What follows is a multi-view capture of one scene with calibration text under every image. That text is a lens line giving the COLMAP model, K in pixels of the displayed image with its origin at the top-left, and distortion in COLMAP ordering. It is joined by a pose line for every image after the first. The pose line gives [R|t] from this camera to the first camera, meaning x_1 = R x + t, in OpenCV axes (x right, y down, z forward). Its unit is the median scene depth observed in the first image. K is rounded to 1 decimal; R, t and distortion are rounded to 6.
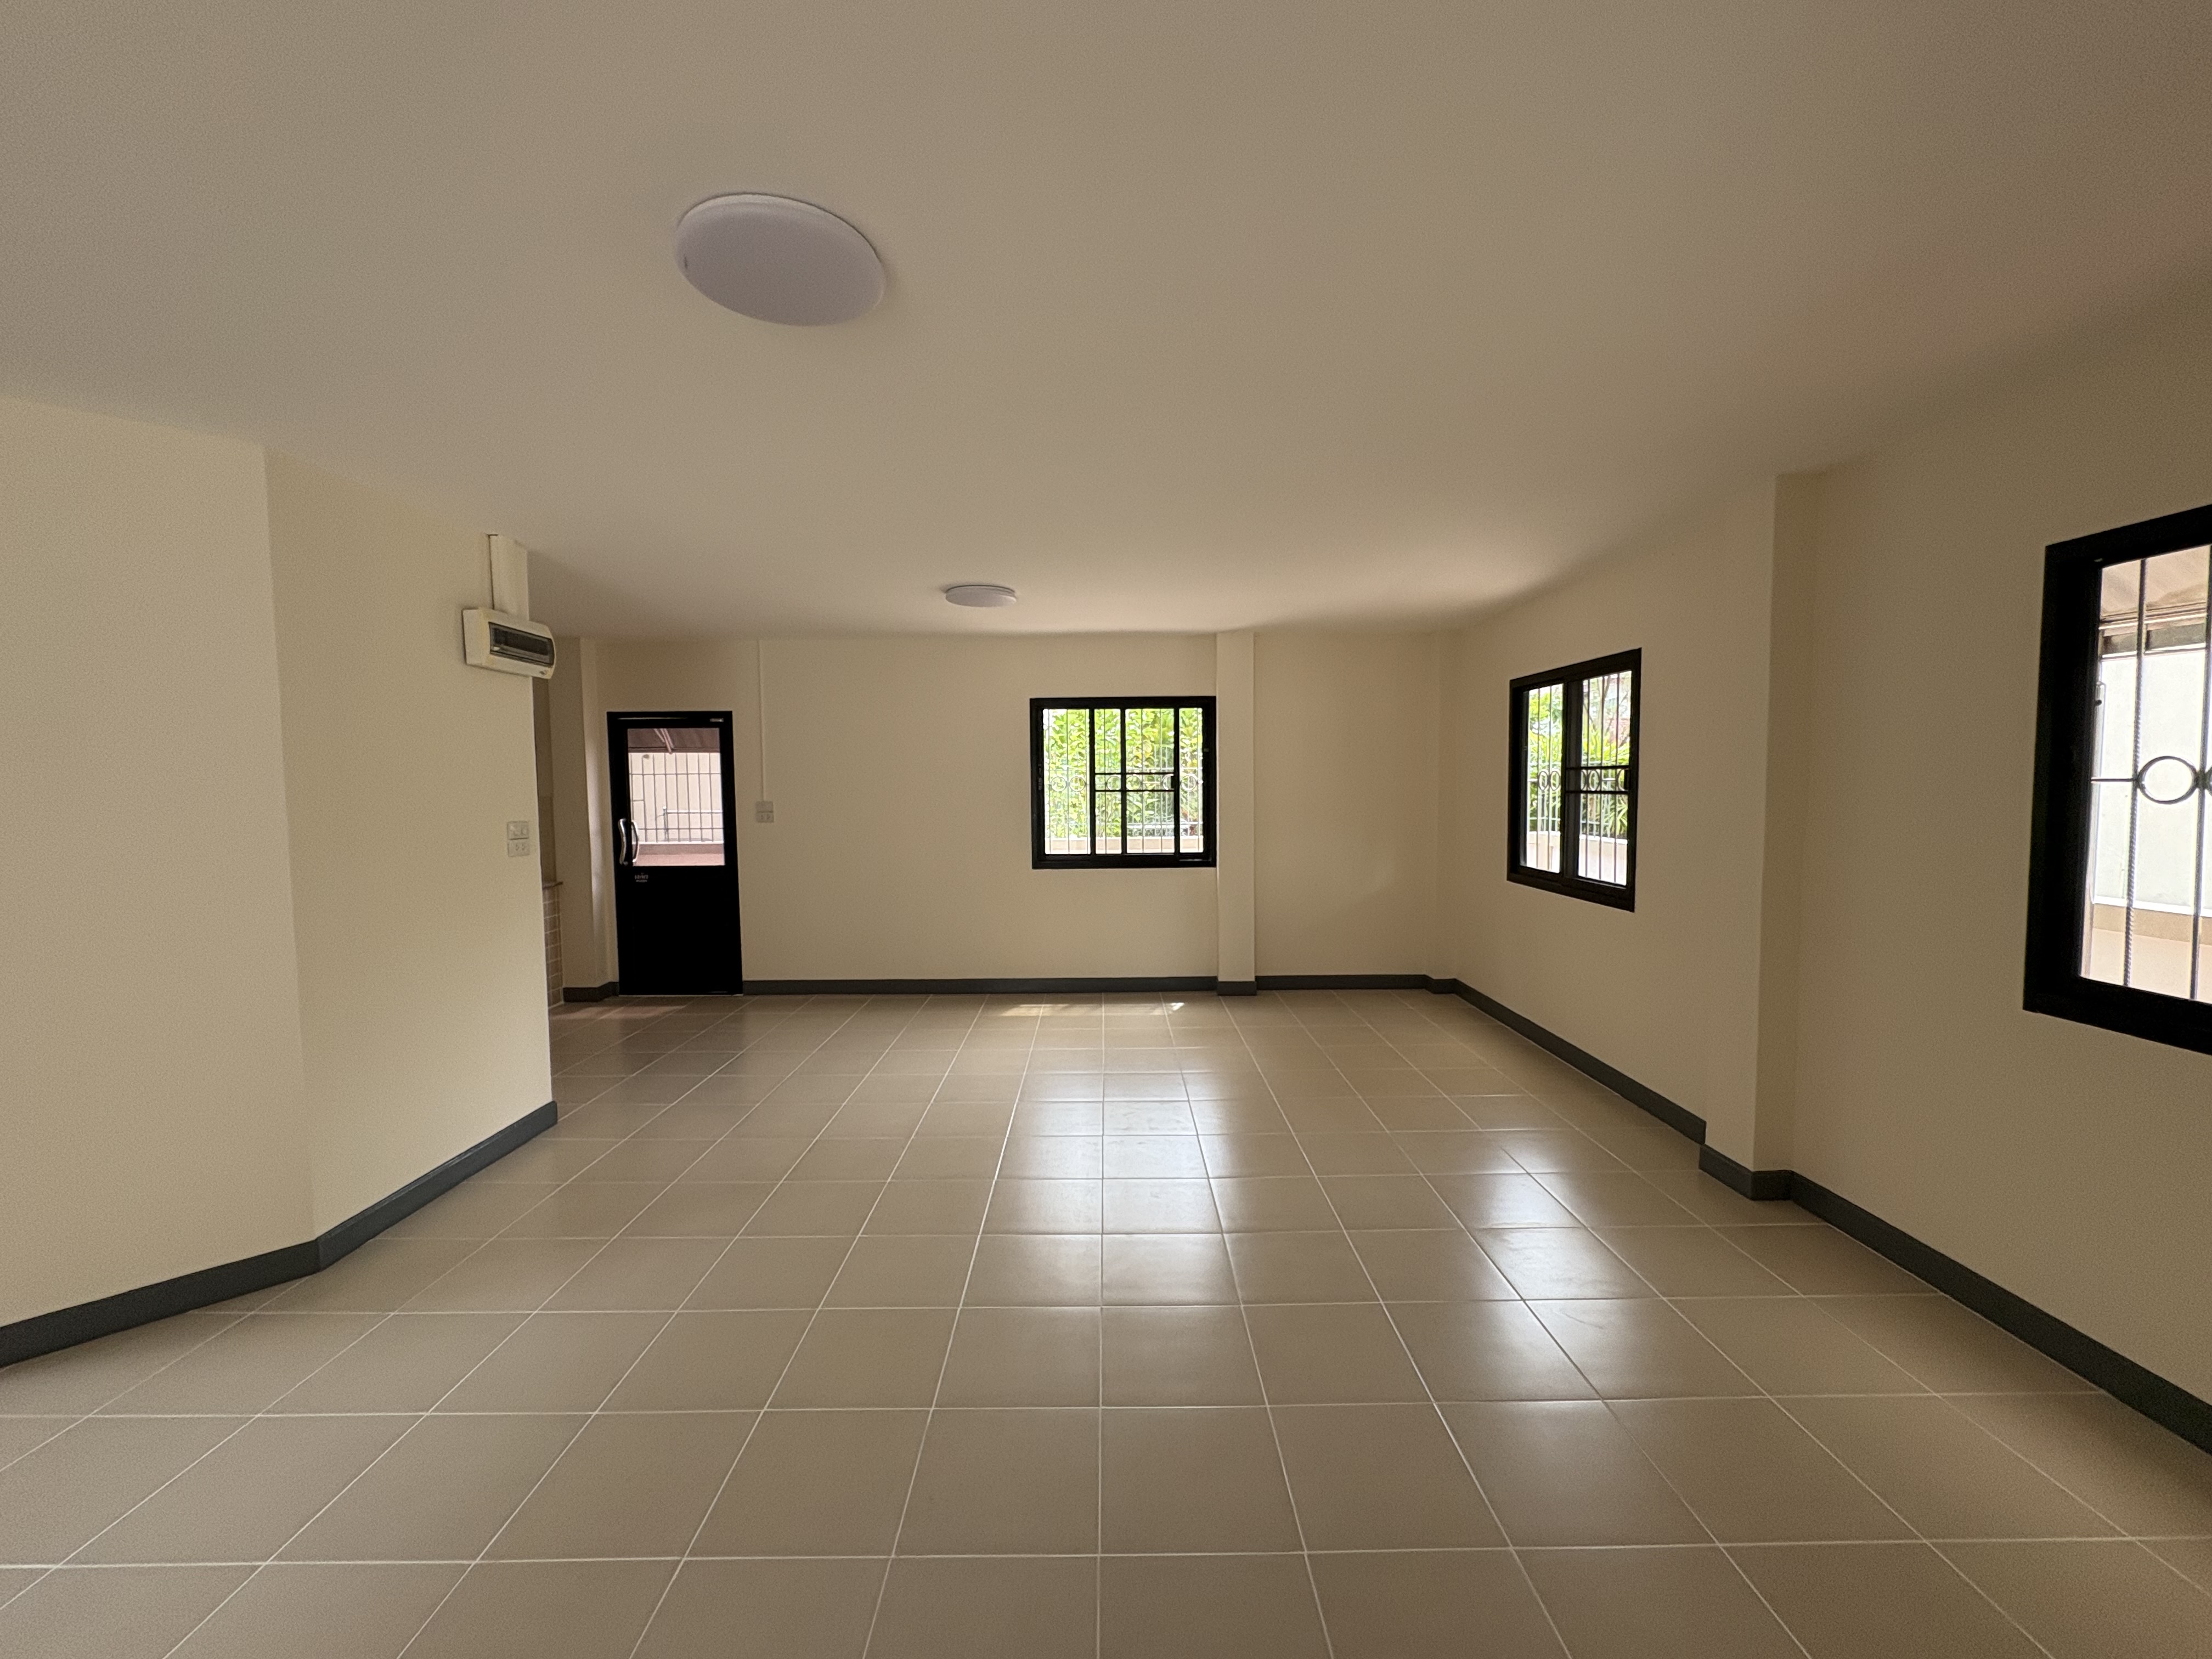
lens RADIAL K [[883.3, 0, 1108.2], [0, 883.3, 825.4], [0, 0, 1]] dist [-0.001454, 0.000164]
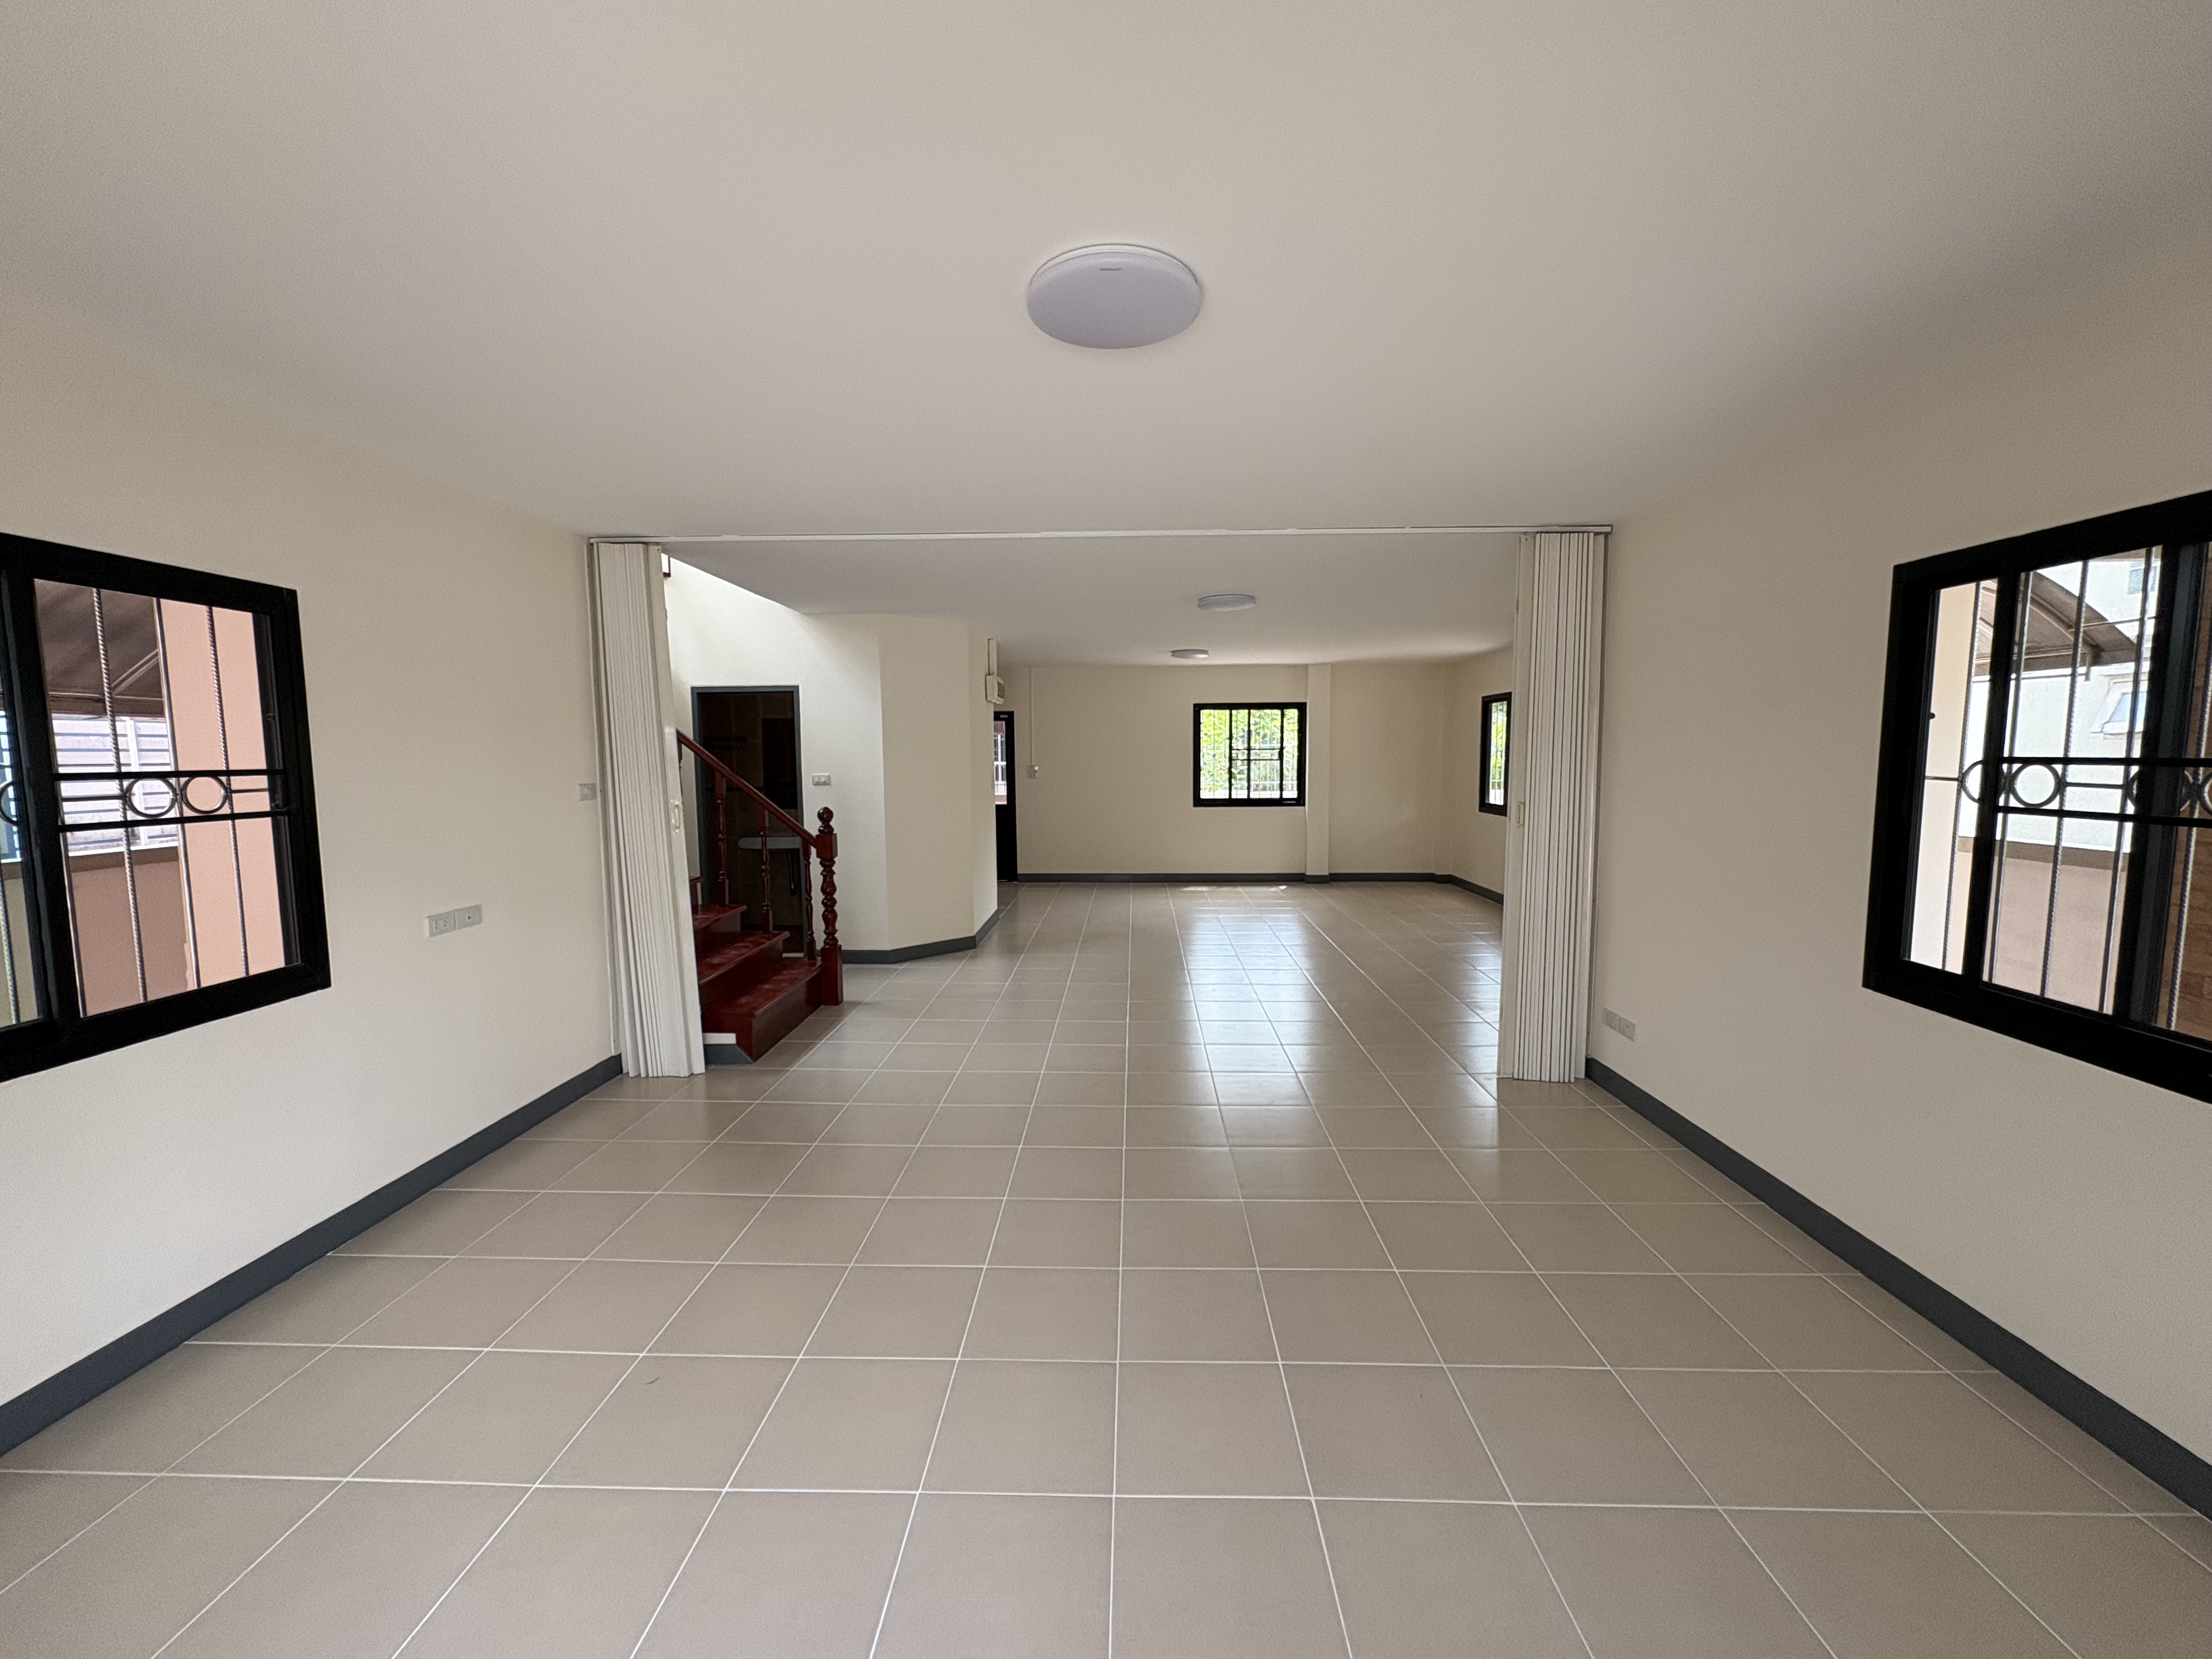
lens RADIAL K [[883.3, 0, 1104.6], [0, 883.3, 836.8], [0, 0, 1]] dist [-0.001454, 0.000164]
pose [[0.999770, 0.004609, -0.020937, -0.216543], [-0.003768, 0.999190, 0.040057, 0.038764], [0.021104, -0.039969, 0.998978, -0.650876]]
